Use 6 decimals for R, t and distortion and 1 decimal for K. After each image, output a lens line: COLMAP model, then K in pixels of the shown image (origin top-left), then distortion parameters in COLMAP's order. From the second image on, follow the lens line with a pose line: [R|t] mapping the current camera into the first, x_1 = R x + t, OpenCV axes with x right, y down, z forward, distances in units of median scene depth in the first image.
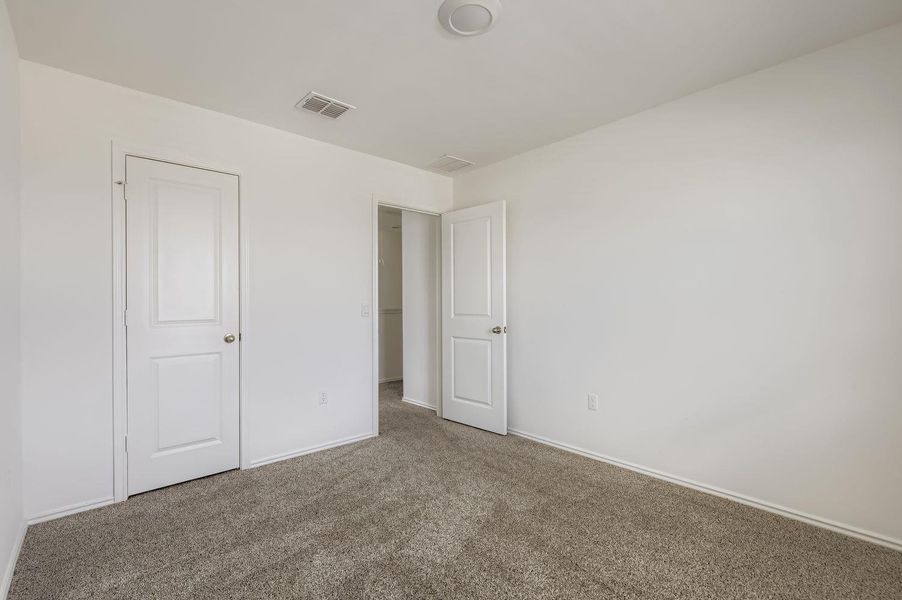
lens RADIAL K [[402.3, 0, 447.8], [0, 402.3, 302.2], [0, 0, 1]] dist [-0.000216, 0.000031]
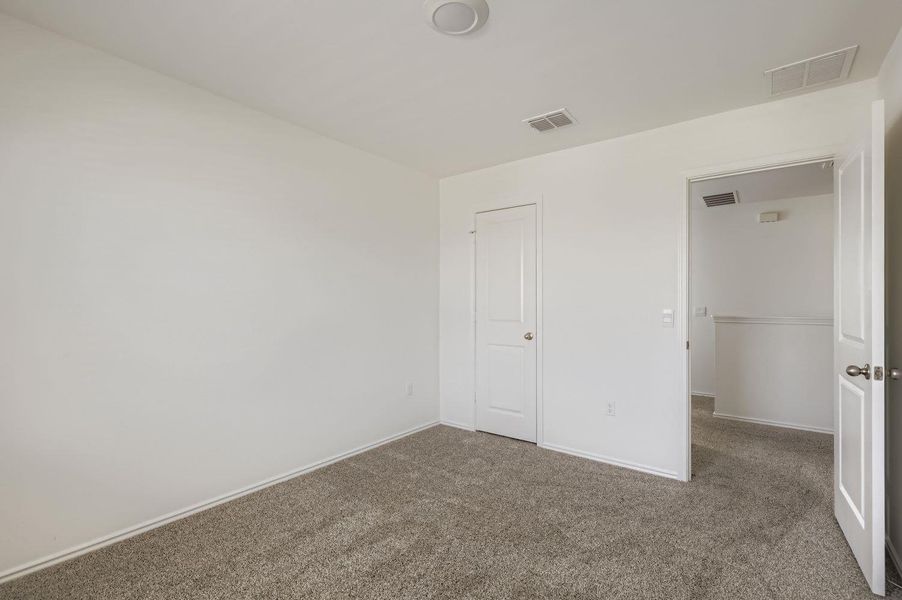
lens RADIAL K [[402.3, 0, 447.8], [0, 402.3, 302.2], [0, 0, 1]] dist [-0.000216, 0.000031]
pose [[0.196117, 0.004055, -0.980572, 0.637406], [-0.003527, 0.999988, 0.003430, -0.019635], [0.980574, 0.002786, 0.196129, 0.510829]]
